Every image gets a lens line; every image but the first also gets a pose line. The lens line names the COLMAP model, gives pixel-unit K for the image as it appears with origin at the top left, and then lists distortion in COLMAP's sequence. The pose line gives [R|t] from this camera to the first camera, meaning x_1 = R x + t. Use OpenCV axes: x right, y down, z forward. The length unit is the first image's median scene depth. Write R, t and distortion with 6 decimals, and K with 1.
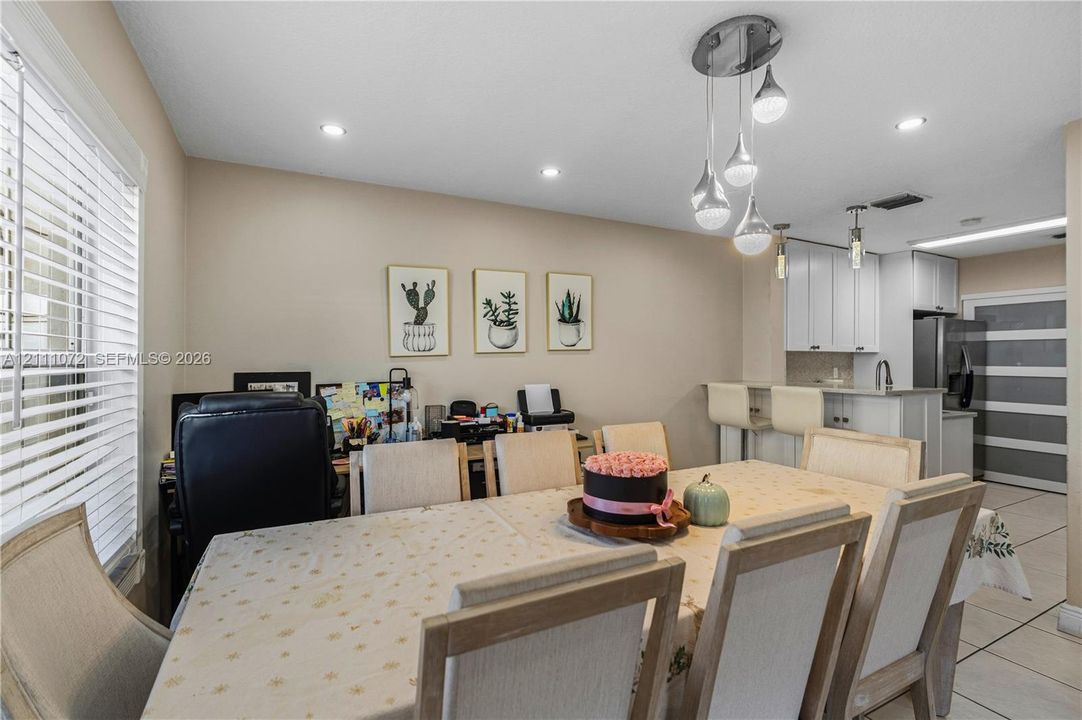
lens RADIAL K [[485.8, 0, 538.5], [0, 485.8, 357.5], [0, 0, 1]] dist [-0.002057, -0.000288]
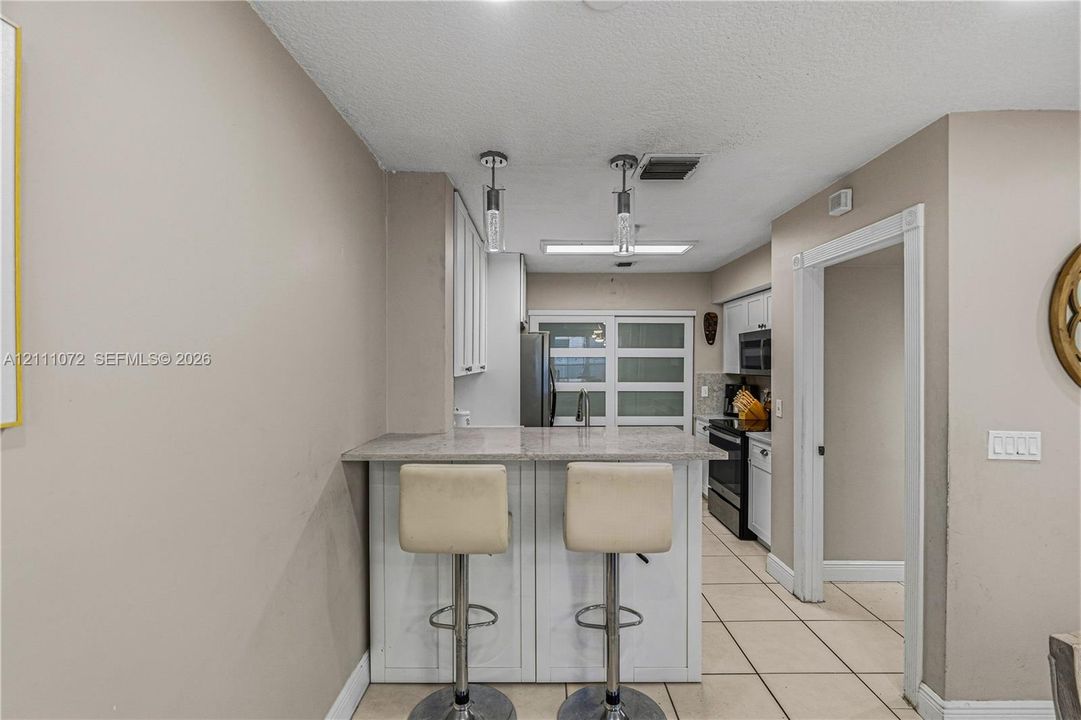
lens RADIAL K [[480.6, 0, 542.4], [0, 480.6, 364.5], [0, 0, 1]] dist [-0.000656, 0.000835]
pose [[0.460992, -0.011689, 0.887327, 0.029194], [0.000511, 0.999917, 0.012907, -0.034131], [-0.887404, -0.005496, 0.460960, 0.589235]]
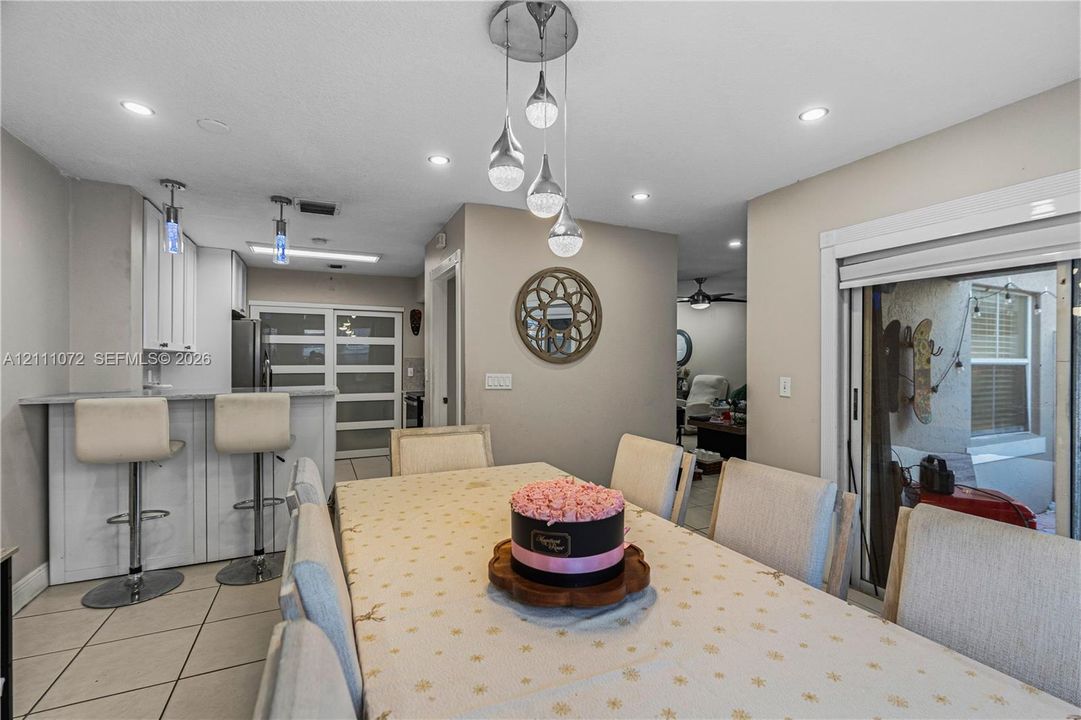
lens RADIAL K [[481.2, 0, 540.5], [0, 481.2, 360.0], [0, 0, 1]] dist [-0.001539, 0.000354]
pose [[0.048836, -0.003439, 0.998801, -0.186478], [-0.001354, 0.999993, 0.003510, 0.000560], [-0.998806, -0.001524, 0.048831, 0.331839]]
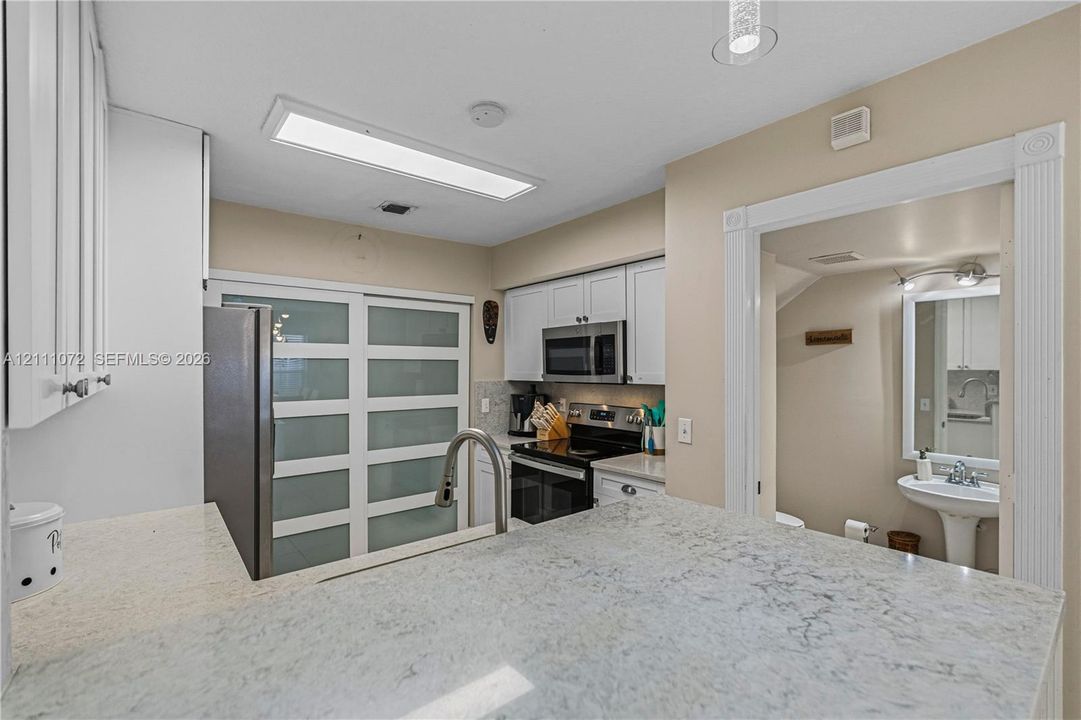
lens RADIAL K [[482.2, 0, 536.7], [0, 482.2, 367.6], [0, 0, 1]] dist [-0.002273, 0.000033]
pose [[-0.200256, -0.007830, 0.979712, 0.337486], [-0.001062, 0.999969, 0.007774, -0.029502], [-0.979743, 0.000516, -0.200258, 0.837733]]
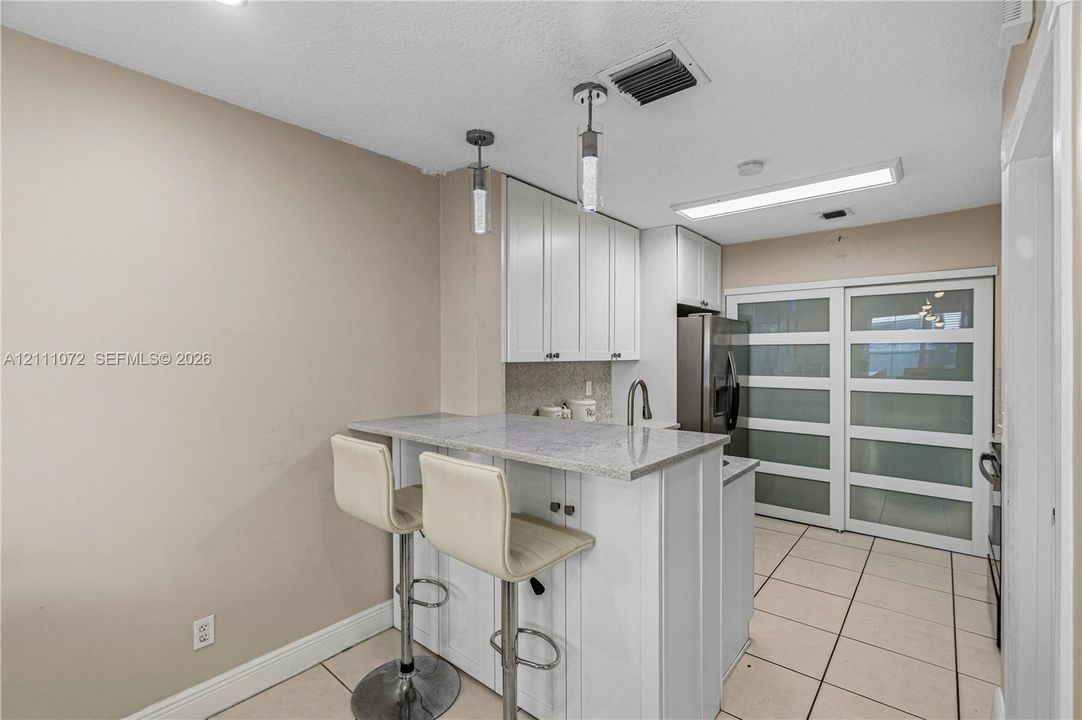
lens RADIAL K [[481.6, 0, 541.0], [0, 481.6, 360.0], [0, 0, 1]] dist [-0.001539, 0.000354]
pose [[0.925527, -0.009809, 0.378555, 0.303805], [0.004639, 0.999883, 0.014565, -0.023692], [-0.378653, -0.011724, 0.925464, 0.401699]]
